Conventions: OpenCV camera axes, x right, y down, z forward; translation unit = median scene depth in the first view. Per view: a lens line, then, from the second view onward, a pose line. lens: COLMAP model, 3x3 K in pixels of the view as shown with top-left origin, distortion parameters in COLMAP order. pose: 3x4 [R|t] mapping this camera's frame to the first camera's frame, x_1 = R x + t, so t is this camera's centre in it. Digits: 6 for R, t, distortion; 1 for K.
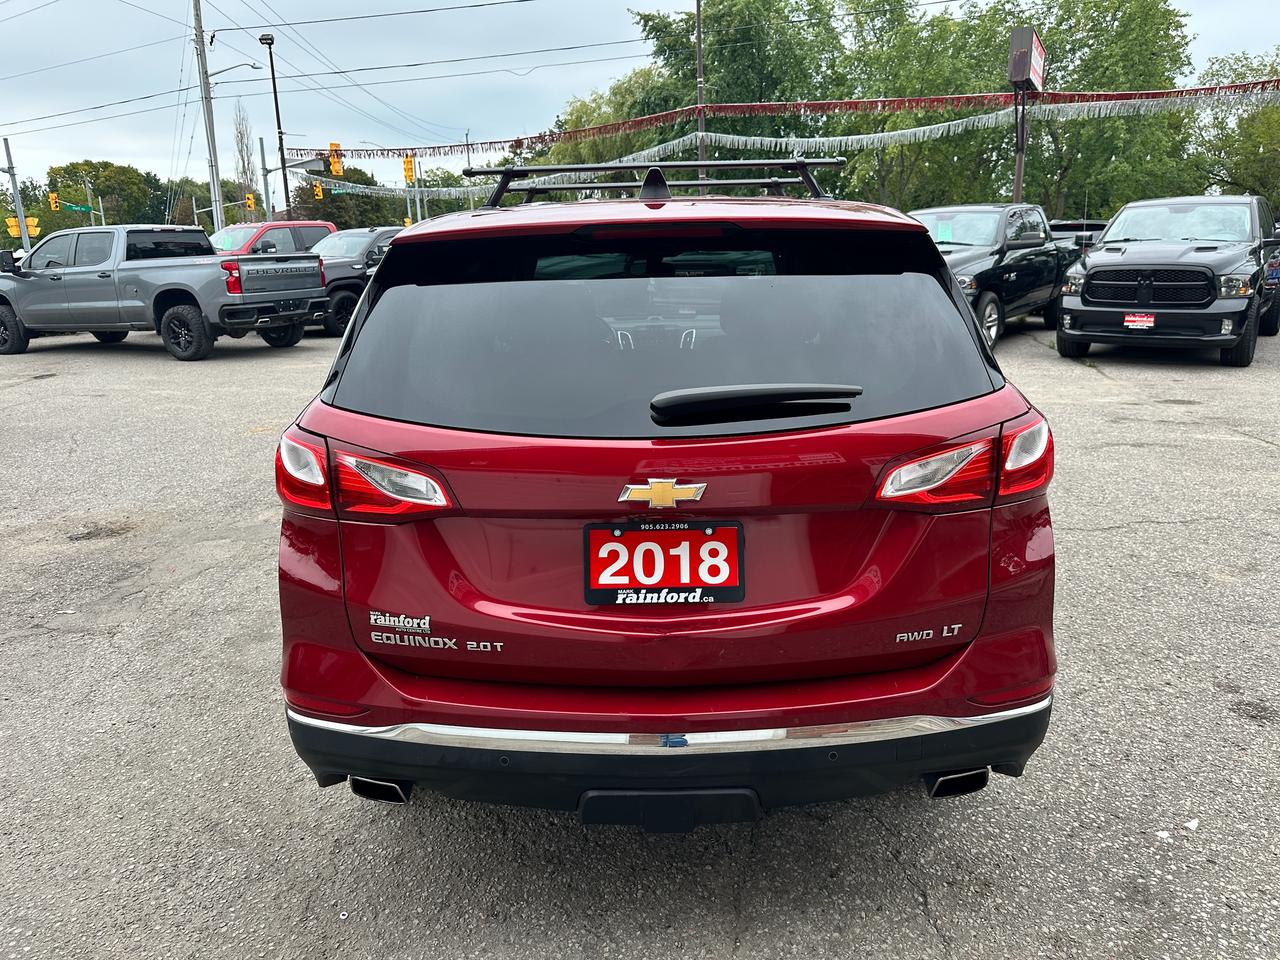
lens RADIAL K [[937.2, 0, 636.1], [0, 937.2, 462.4], [0, 0, 1]] dist [-0.002284, -0.007169]
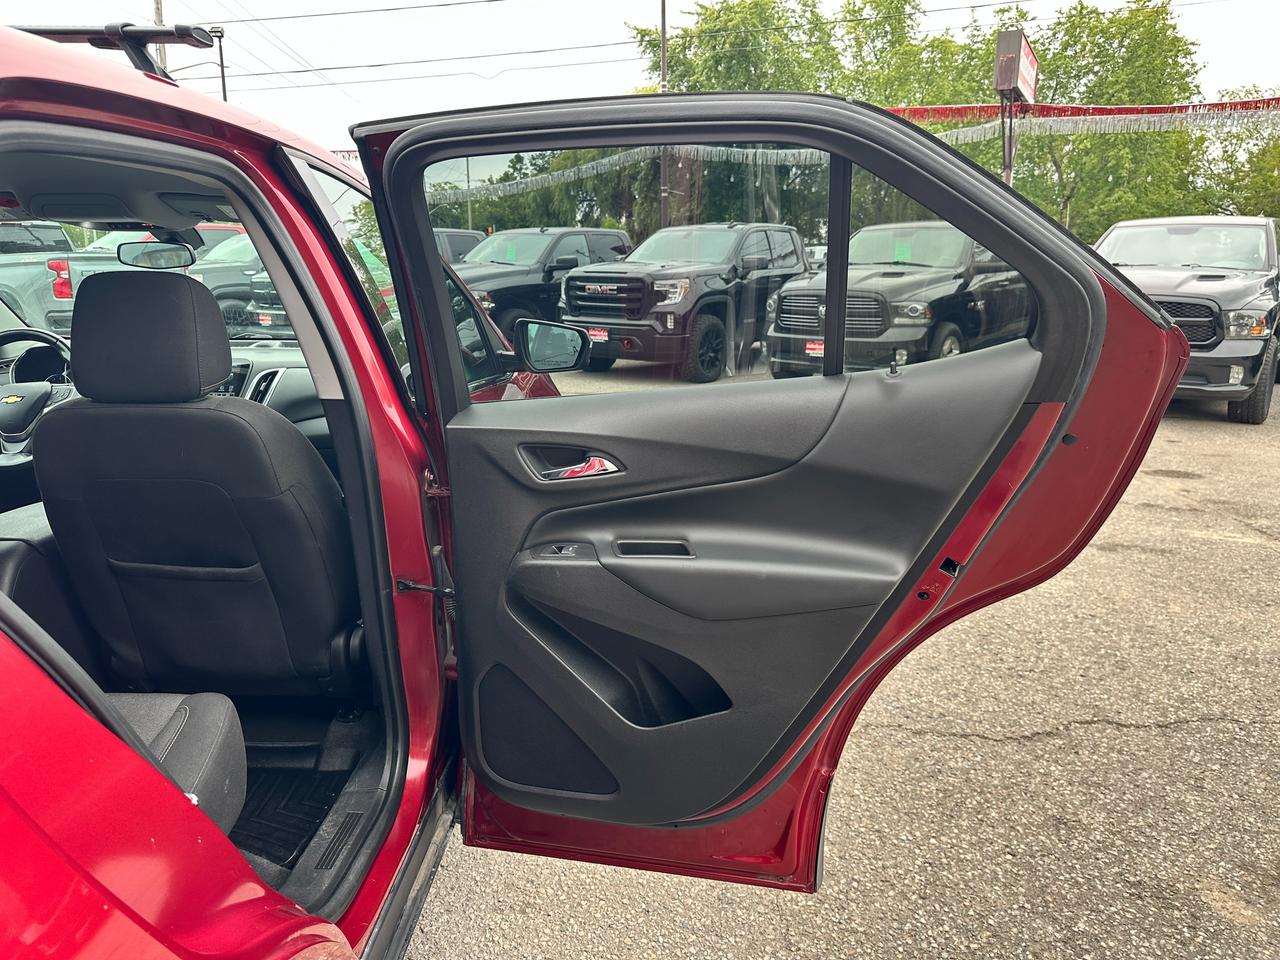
lens RADIAL K [[933.8, 0, 648.6], [0, 933.8, 450.6], [0, 0, 1]] dist [-0.003659, -0.000220]
pose [[0.999561, 0.029463, 0.003179, 0.492412], [-0.029344, 0.999033, -0.032756, -0.150755], [-0.004141, 0.032649, 0.999458, 0.792142]]
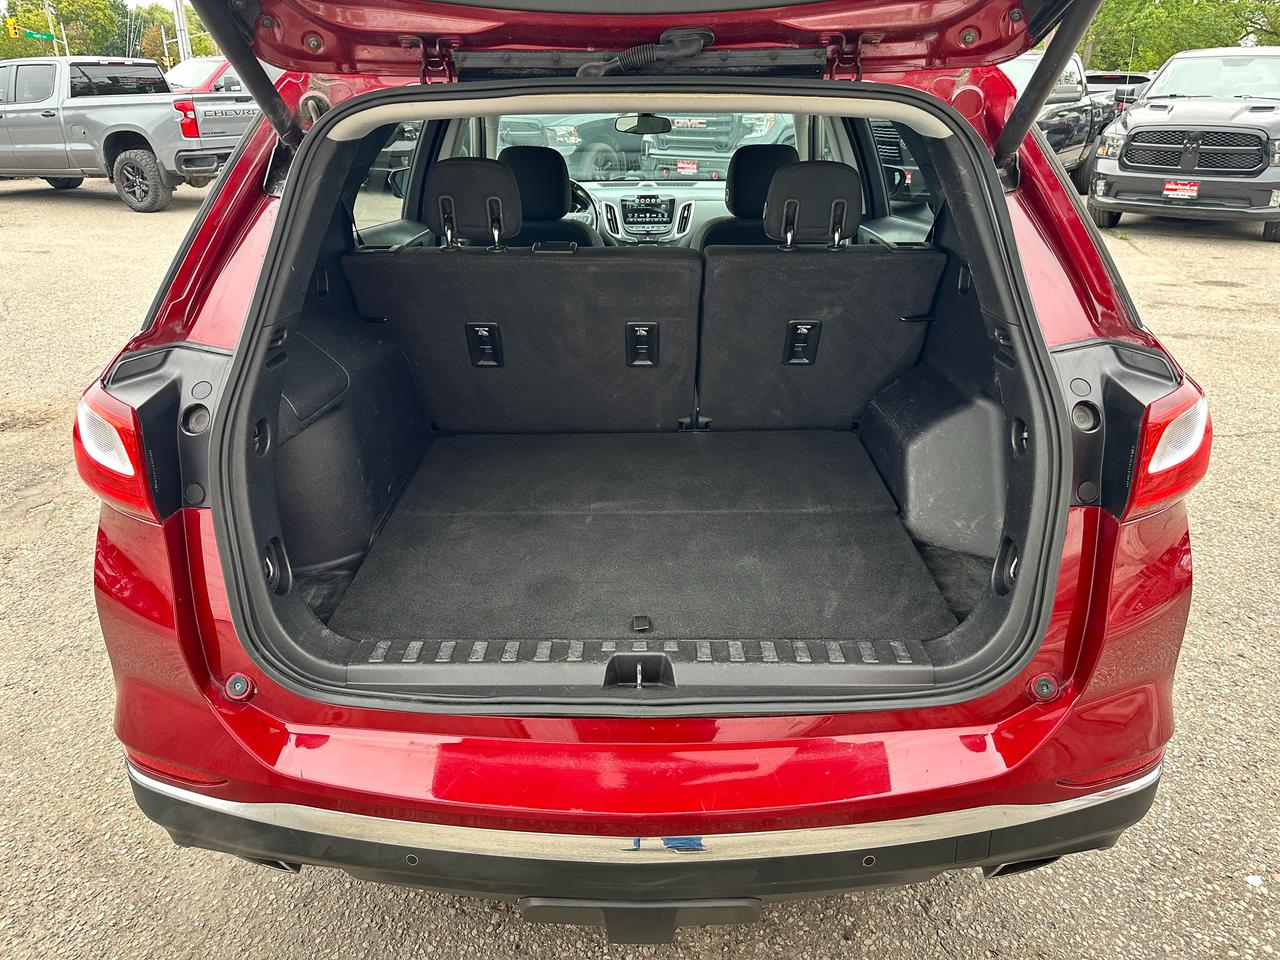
lens RADIAL K [[937.2, 0, 636.1], [0, 937.2, 462.4], [0, 0, 1]] dist [-0.002284, -0.007169]
pose [[0.999832, 0.016584, 0.007832, 0.014553], [-0.017582, 0.988227, 0.151978, -0.067815], [-0.005220, -0.152090, 0.988353, 0.238351]]
